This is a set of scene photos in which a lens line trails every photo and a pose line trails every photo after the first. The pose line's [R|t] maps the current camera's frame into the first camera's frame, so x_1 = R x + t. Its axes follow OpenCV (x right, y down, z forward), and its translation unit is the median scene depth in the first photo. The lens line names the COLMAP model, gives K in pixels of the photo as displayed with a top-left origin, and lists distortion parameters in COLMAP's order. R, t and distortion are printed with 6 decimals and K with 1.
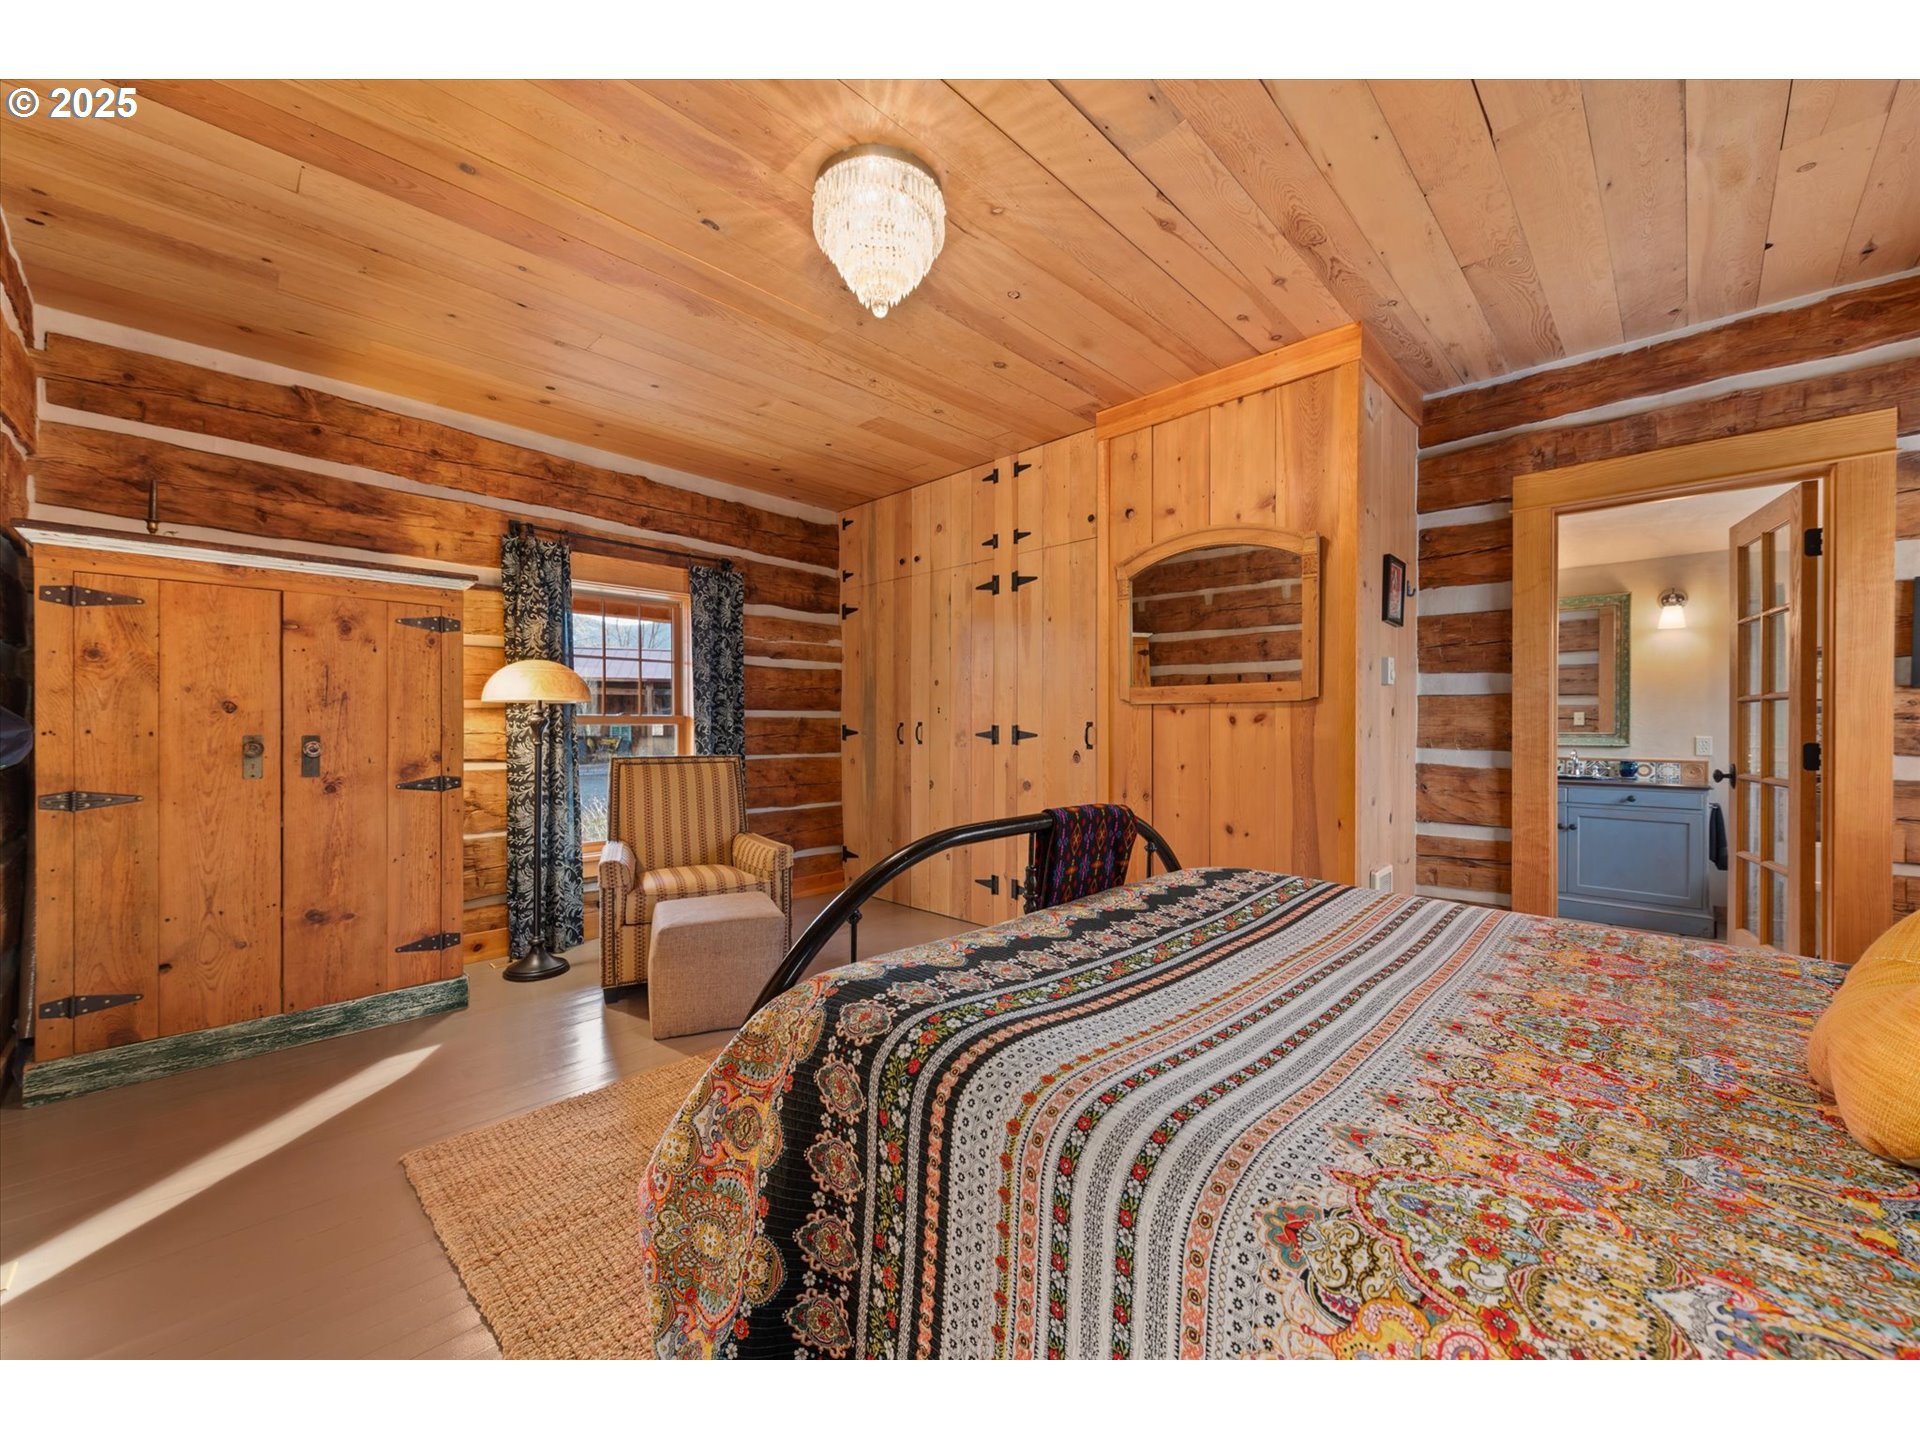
lens RADIAL K [[761.3, 0, 950.9], [0, 761.3, 722.4], [0, 0, 1]] dist [0.002861, 0.000192]
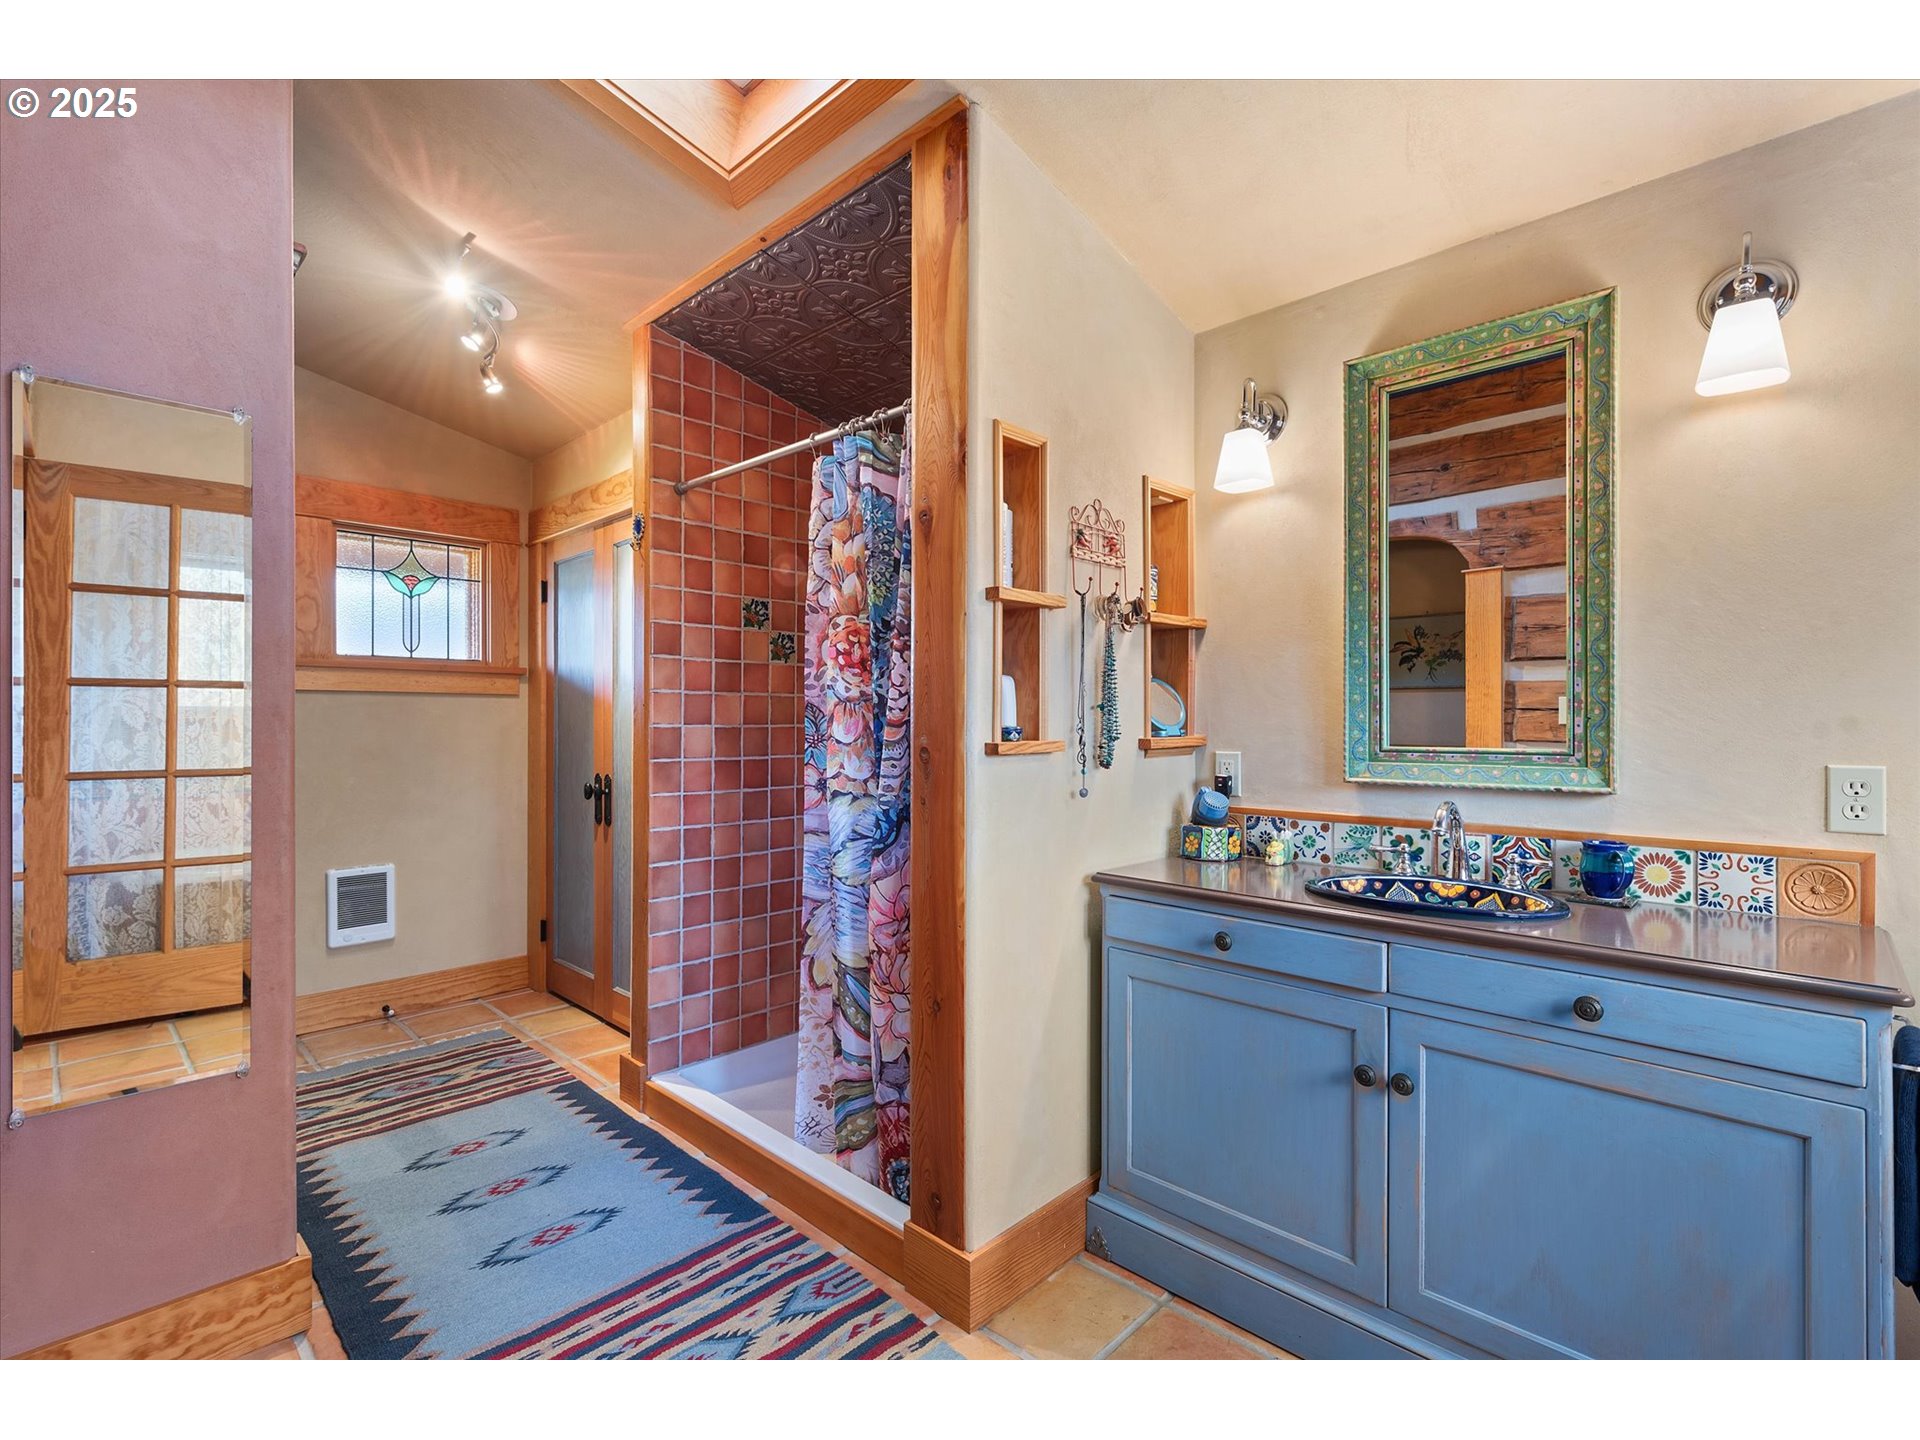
lens RADIAL K [[881.3, 0, 967.6], [0, 881.3, 721.9], [0, 0, 1]] dist [0.009106, -0.004150]
pose [[0.999961, -0.002124, 0.008523, 0.629495], [0.002160, 0.999989, -0.004269, 0.003296], [-0.008514, 0.004287, 0.999955, 0.649650]]
